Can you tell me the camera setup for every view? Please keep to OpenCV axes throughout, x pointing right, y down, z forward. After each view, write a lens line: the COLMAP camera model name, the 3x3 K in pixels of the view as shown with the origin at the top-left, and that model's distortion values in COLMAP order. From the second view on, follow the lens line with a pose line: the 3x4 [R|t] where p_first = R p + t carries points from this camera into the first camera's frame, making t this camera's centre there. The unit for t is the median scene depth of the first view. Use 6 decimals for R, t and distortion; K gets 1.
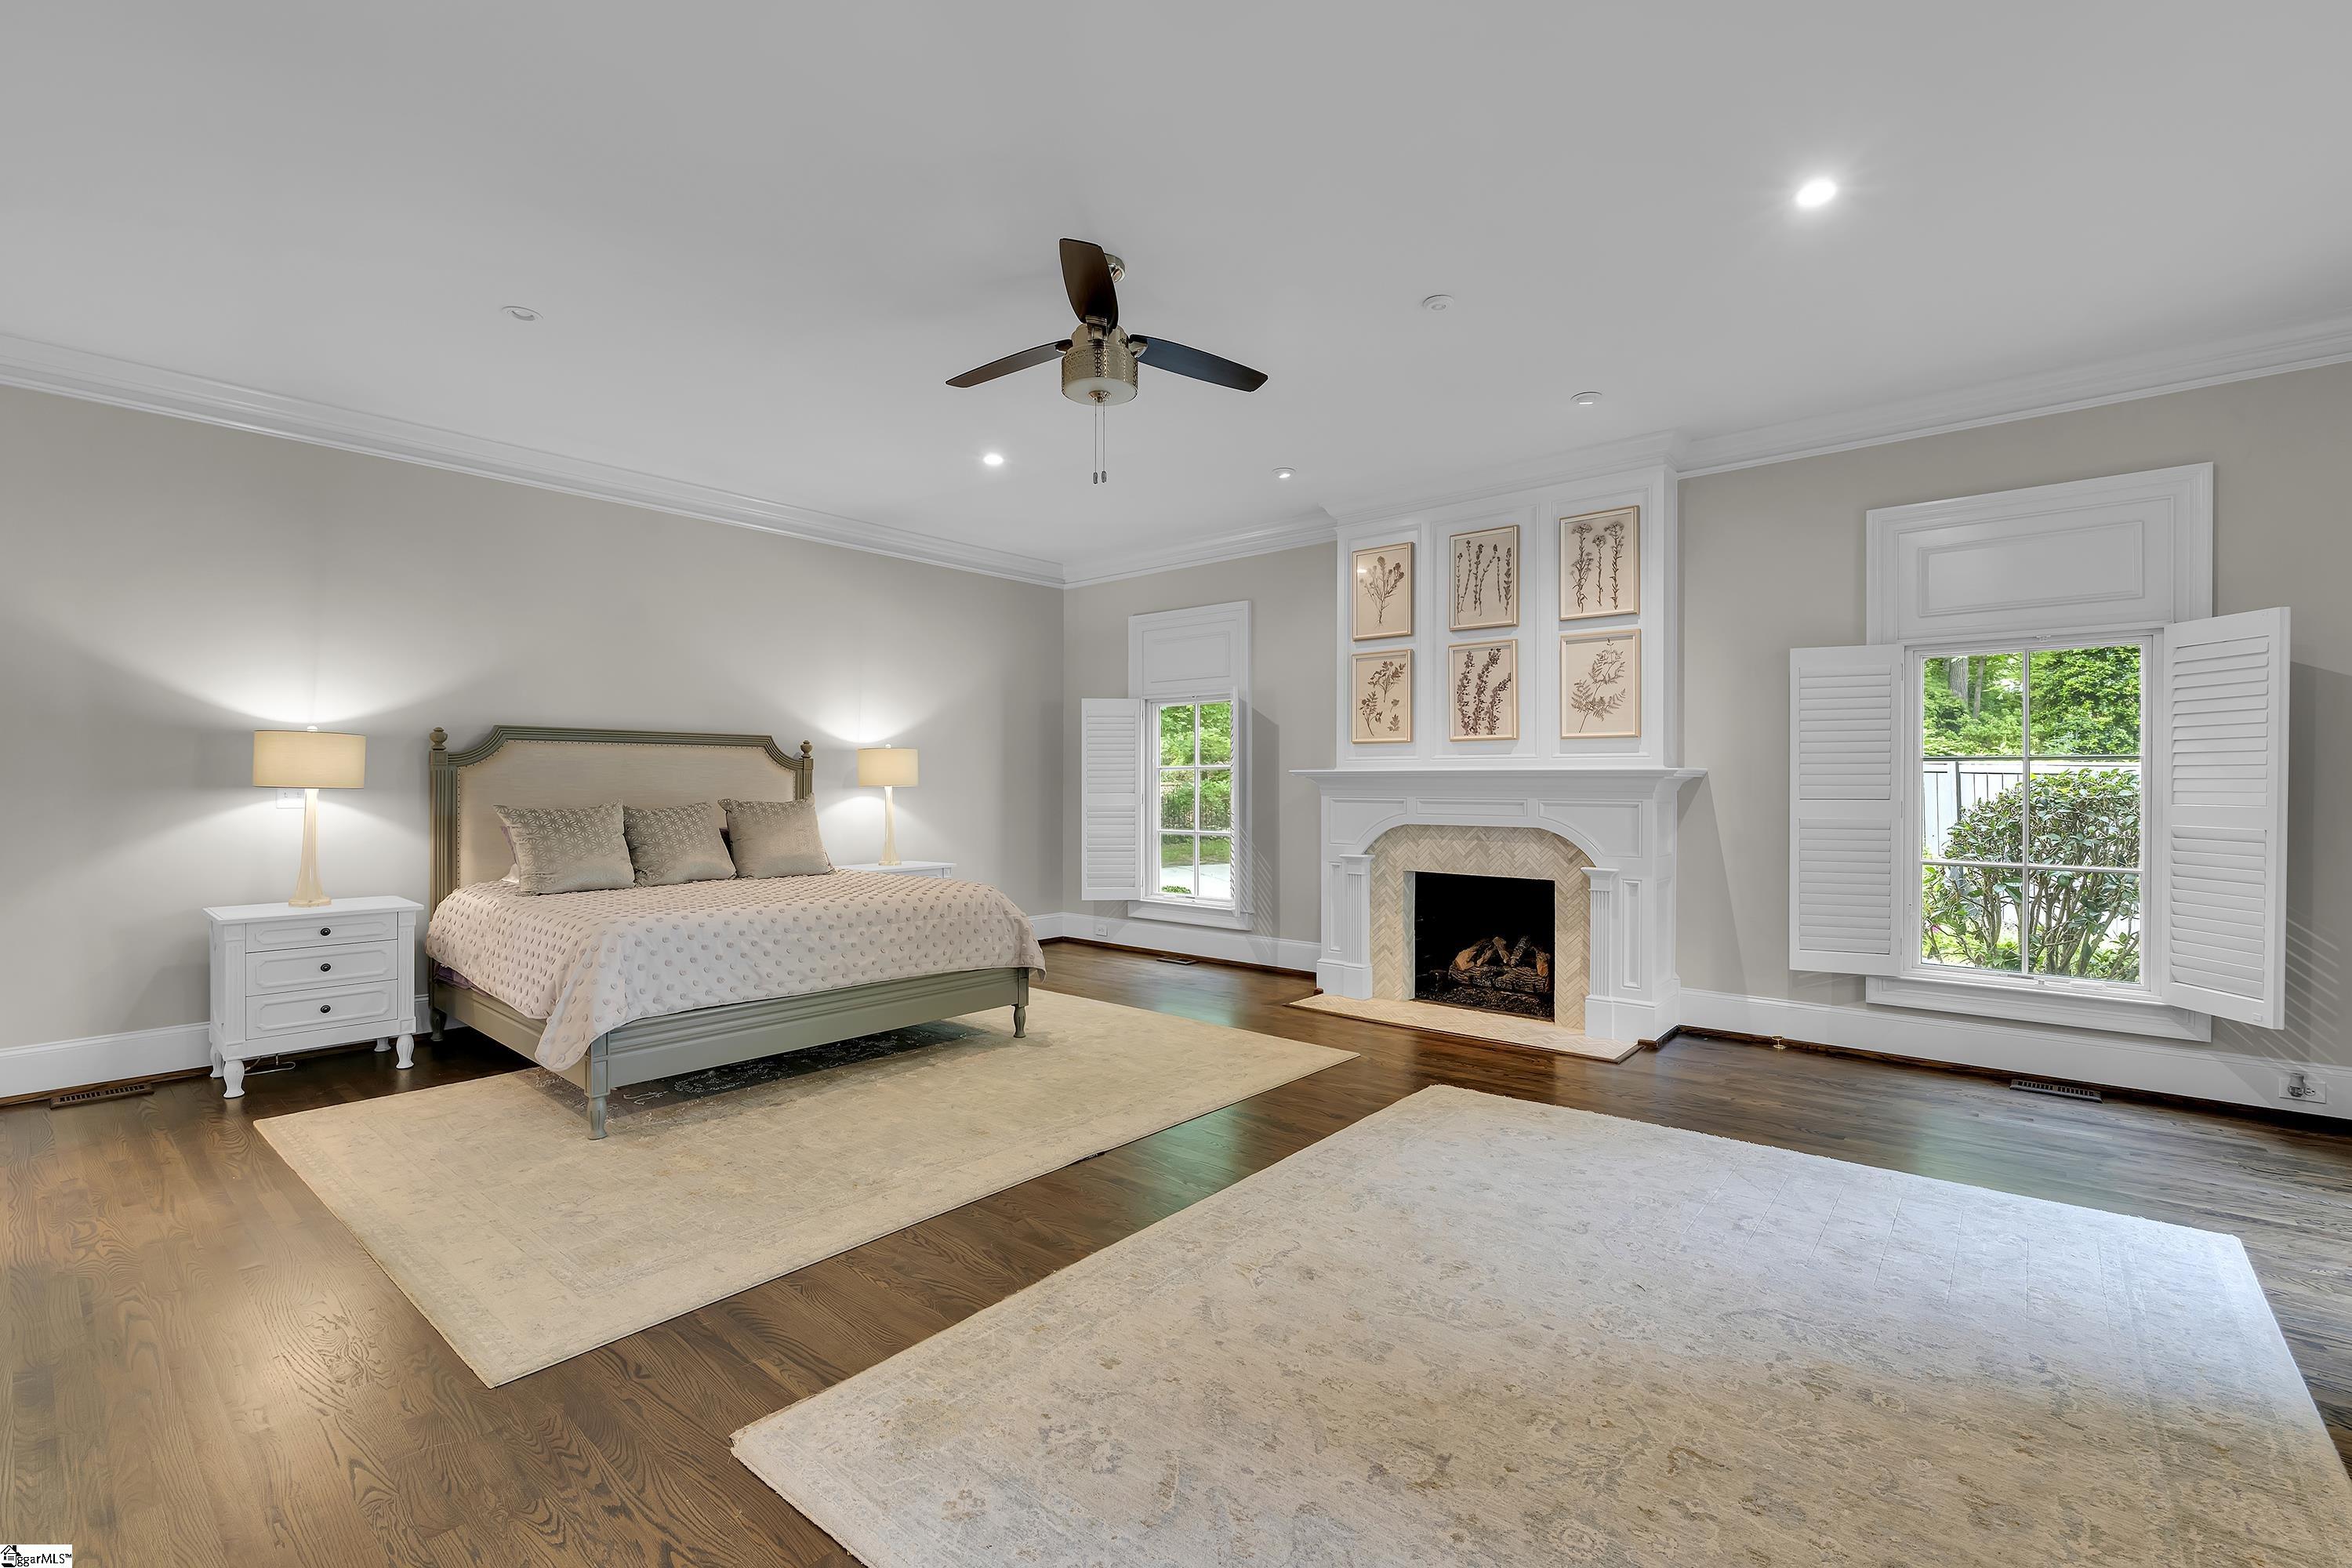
lens RADIAL K [[1037.6, 0, 1181.9], [0, 1037.6, 790.1], [0, 0, 1]] dist [-0.007876, 0.000280]
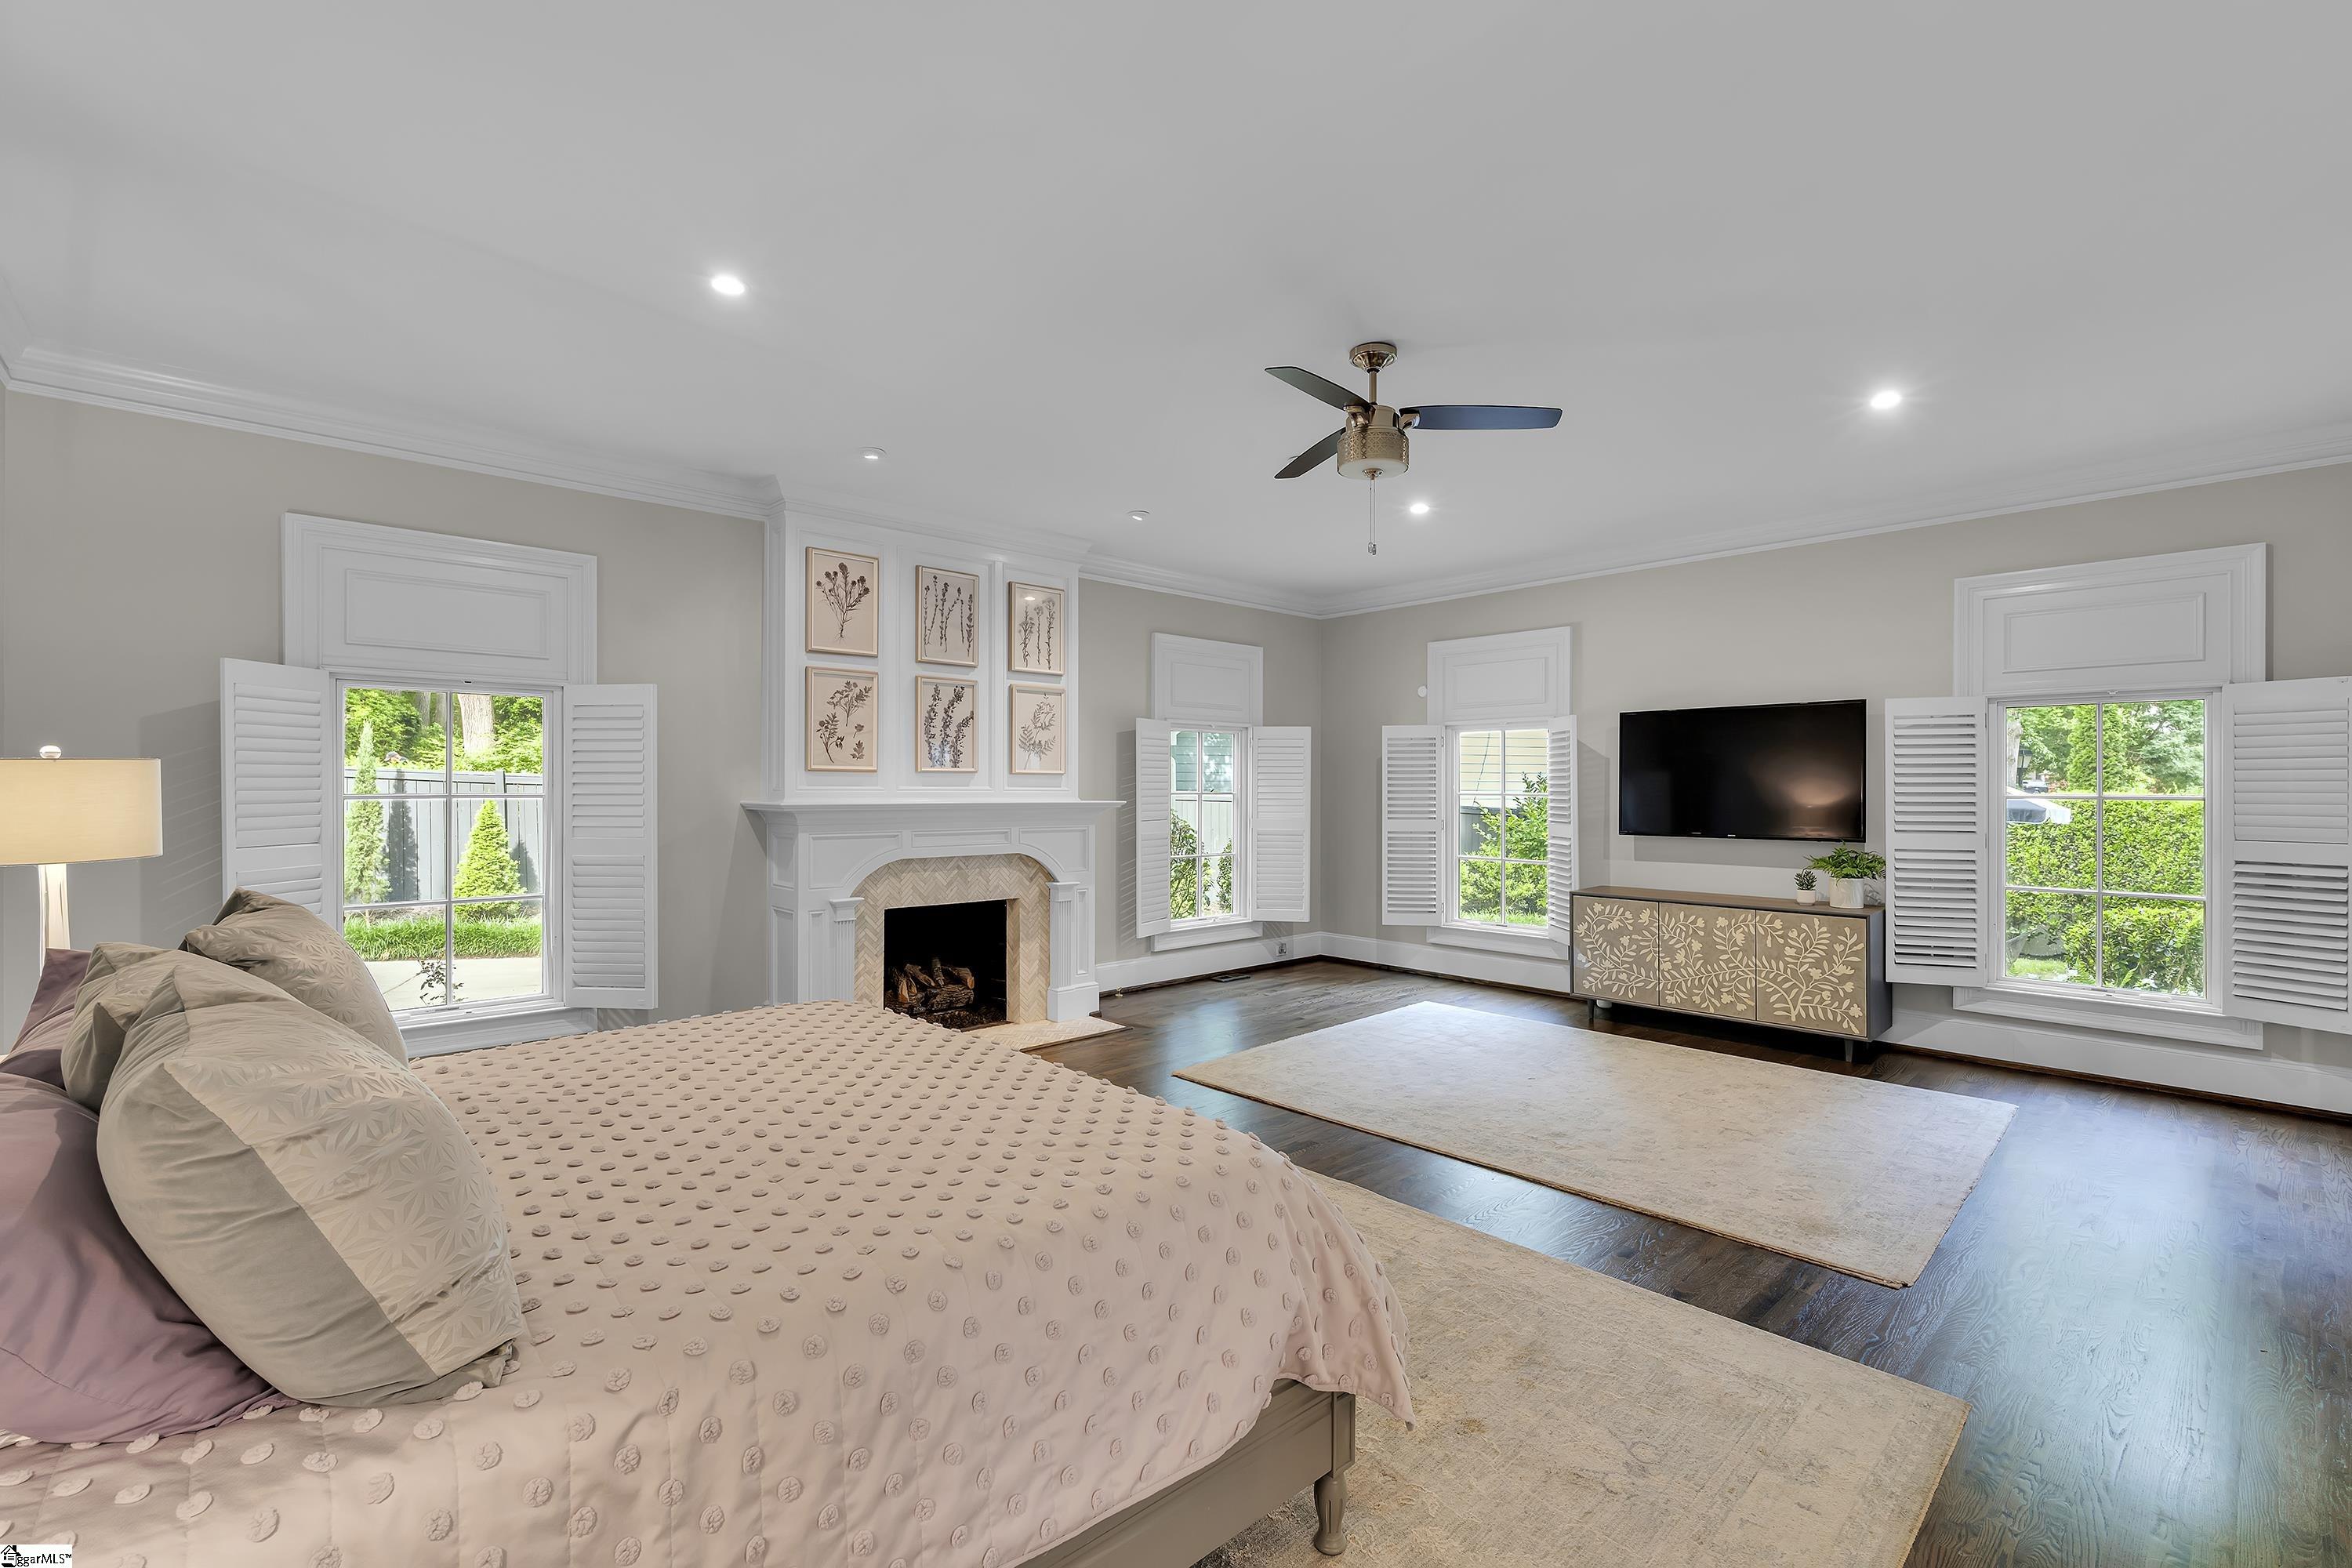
lens RADIAL K [[1037.6, 0, 1171.4], [0, 1037.6, 784.7], [0, 0, 1]] dist [-0.007876, 0.000280]
pose [[0.107698, 0.000393, 0.994184, -0.715948], [0.004510, 0.999989, -0.000884, -0.034063], [-0.994173, 0.004579, 0.107695, 0.665548]]
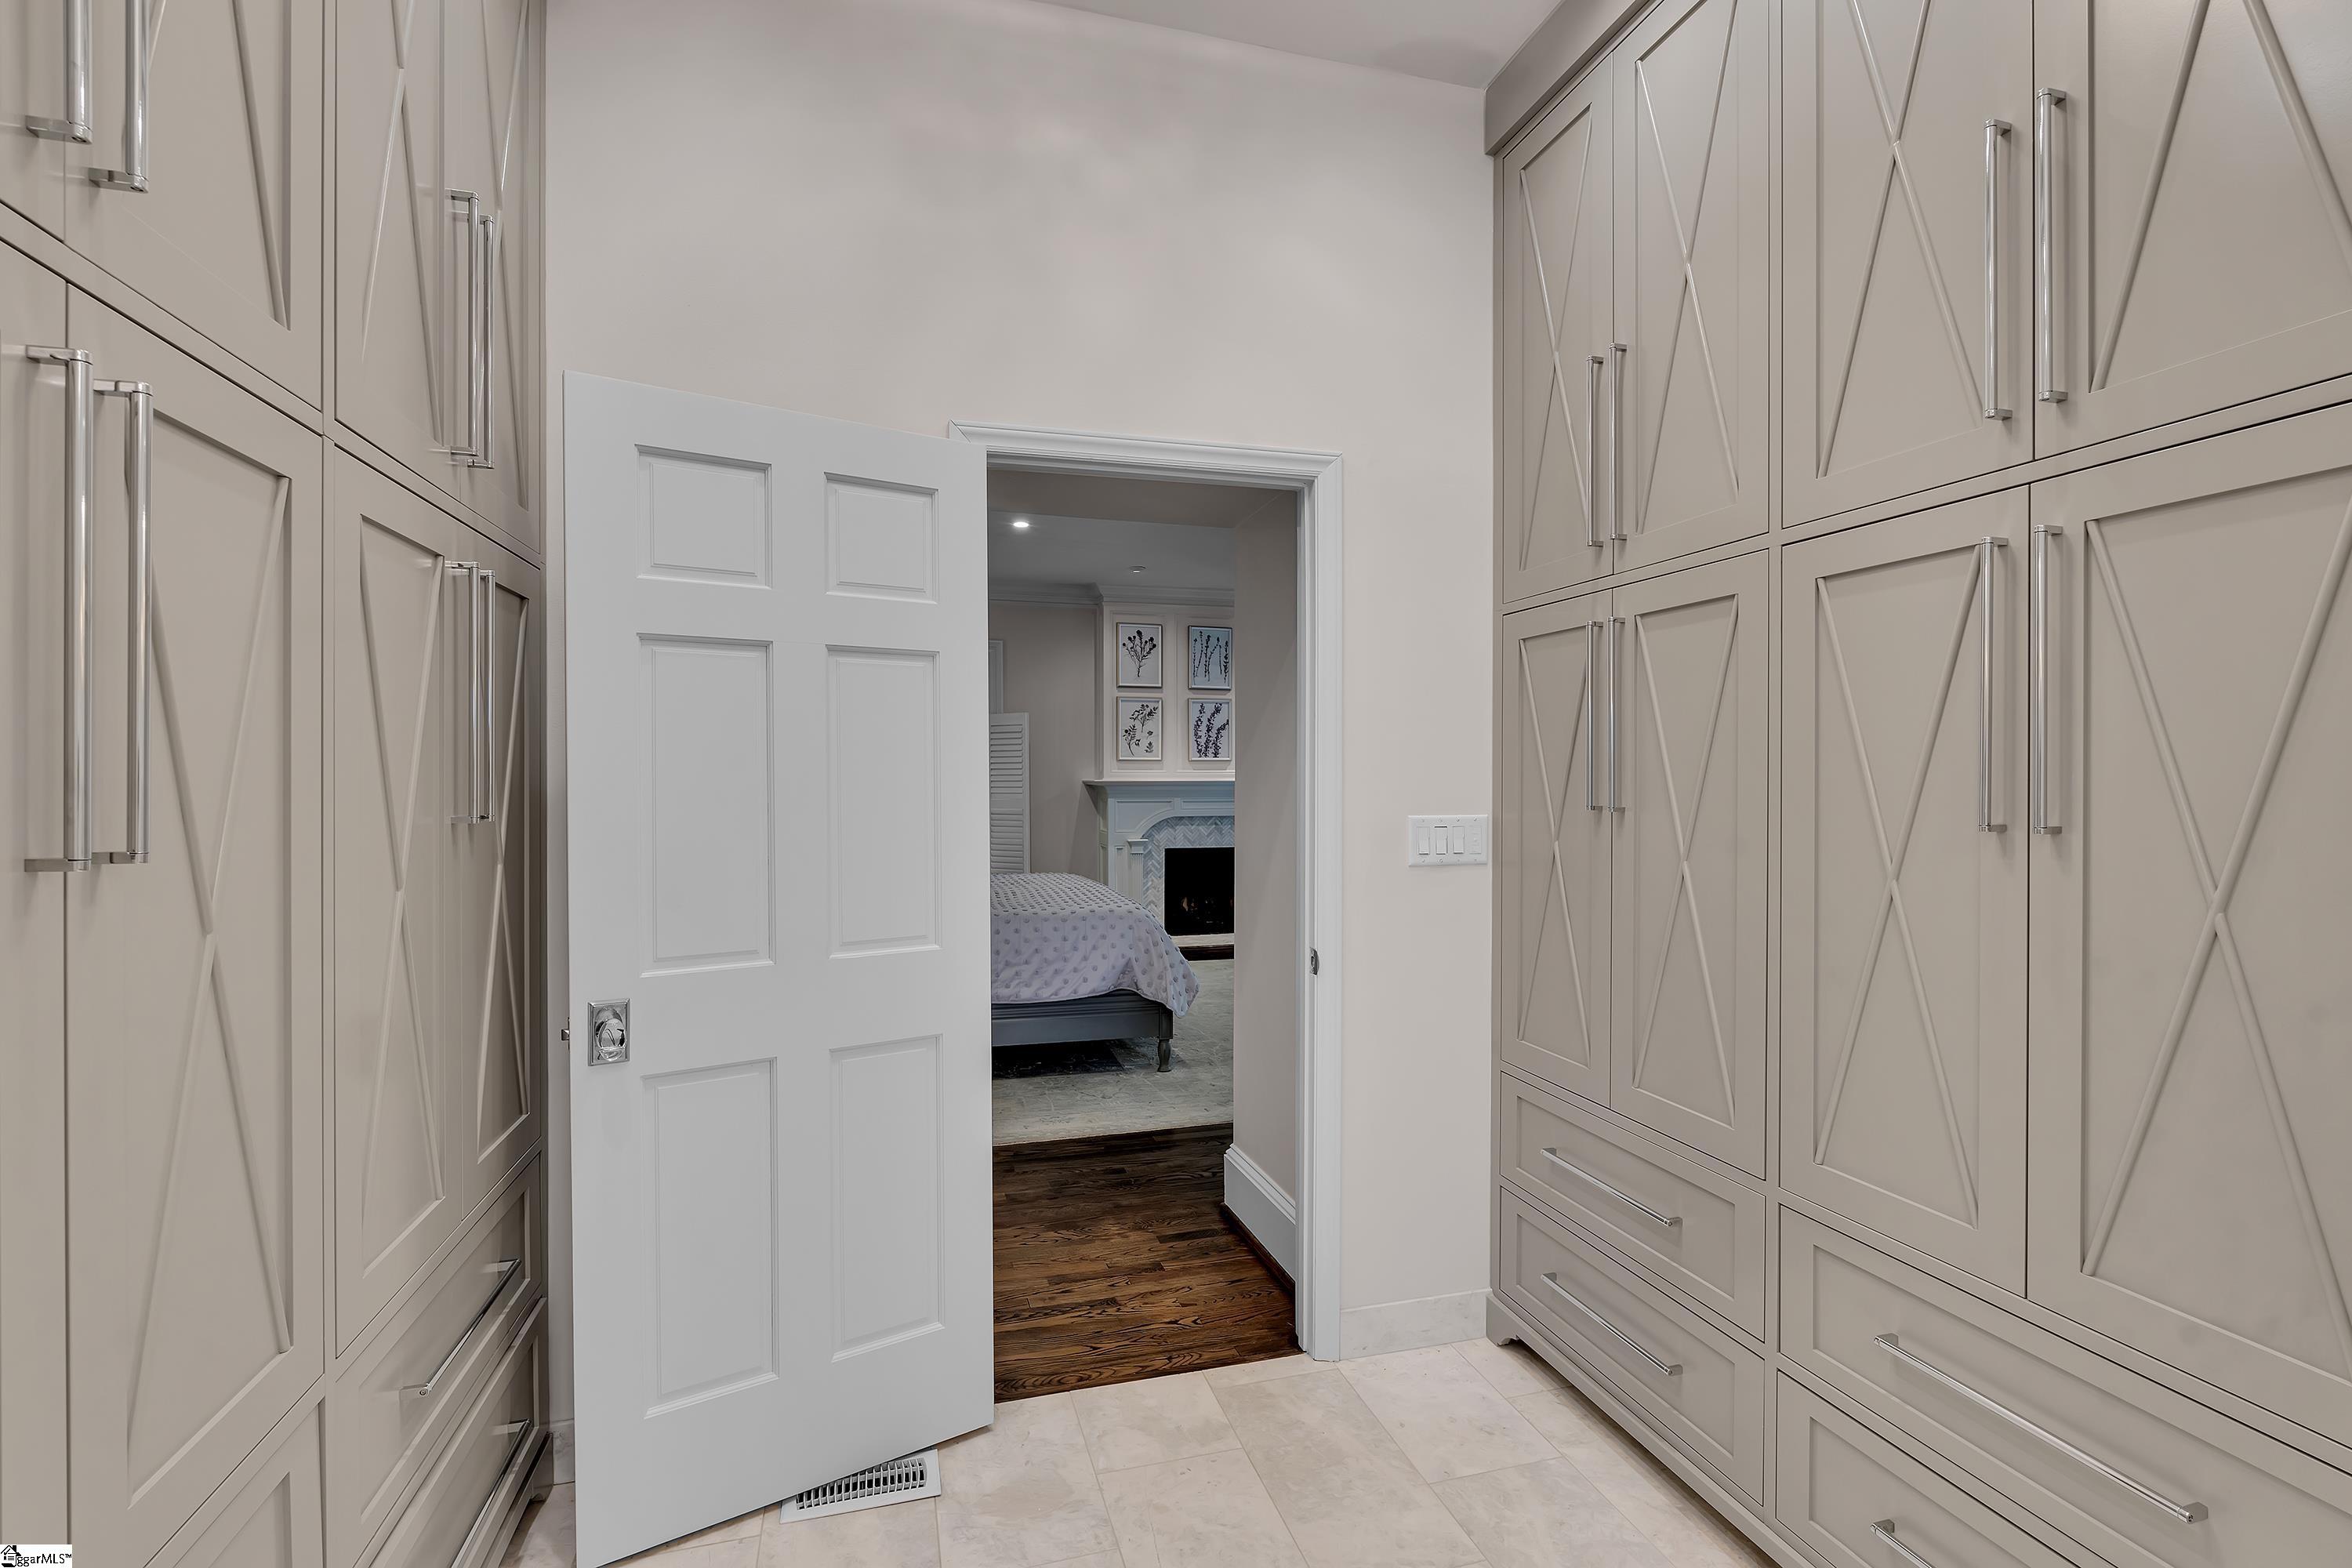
lens RADIAL K [[1037.6, 0, 1160.3], [0, 1037.6, 789.3], [0, 0, 1]] dist [-0.007876, 0.000280]
pose [[0.539952, -0.014464, 0.841572, -1.069930], [0.007428, 0.999895, 0.012420, -0.025354], [-0.841663, -0.000455, 0.540003, 0.216870]]
